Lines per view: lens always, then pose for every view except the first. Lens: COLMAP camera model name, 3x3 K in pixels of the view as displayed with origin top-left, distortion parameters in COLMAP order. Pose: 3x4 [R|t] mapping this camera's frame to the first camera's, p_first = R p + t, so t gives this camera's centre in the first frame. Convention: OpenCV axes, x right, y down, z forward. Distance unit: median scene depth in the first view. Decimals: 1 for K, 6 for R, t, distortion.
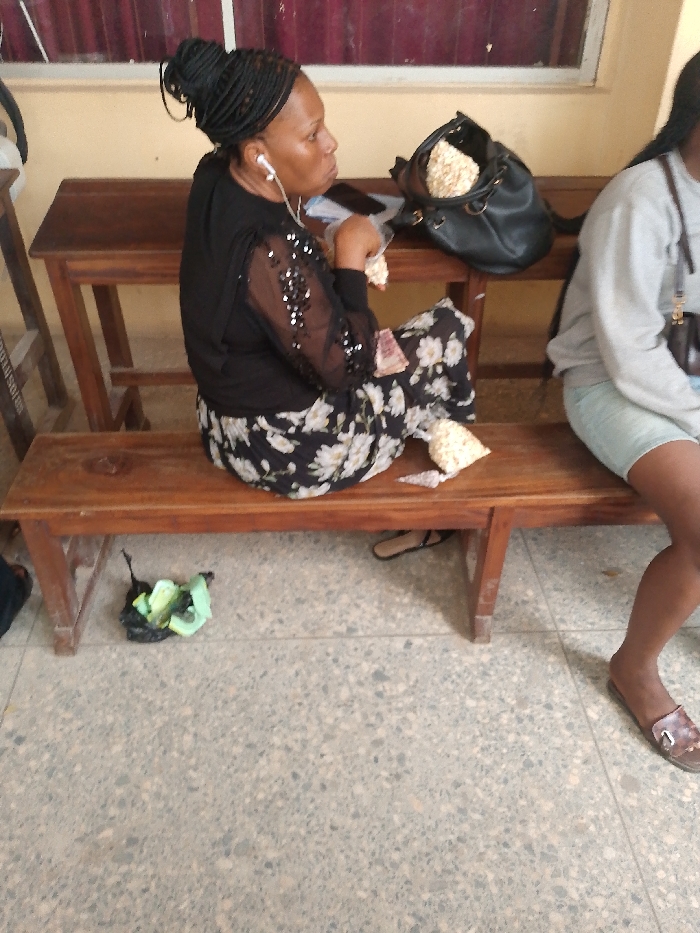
lens RADIAL K [[748.3, 0, 352.8], [0, 748.3, 464.6], [0, 0, 1]] dist [0.120668, -0.195295]
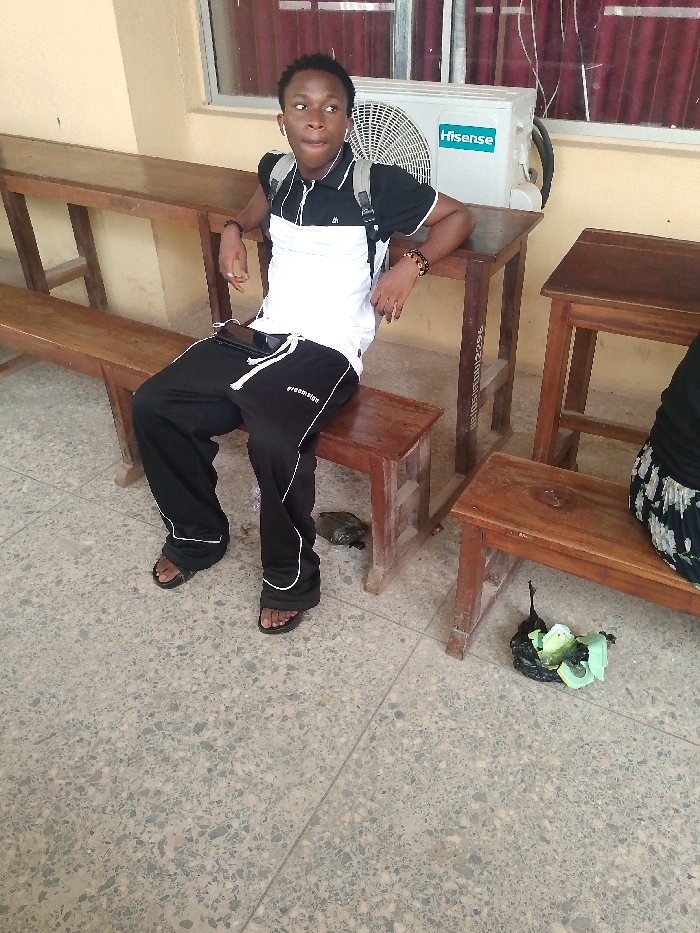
lens RADIAL K [[748.3, 0, 352.8], [0, 748.3, 464.6], [0, 0, 1]] dist [0.120668, -0.195295]
pose [[0.848564, 0.275112, -0.451944, -0.097620], [-0.305993, 0.952021, 0.004994, 0.033936], [0.431634, 0.134054, 0.892033, -0.038836]]
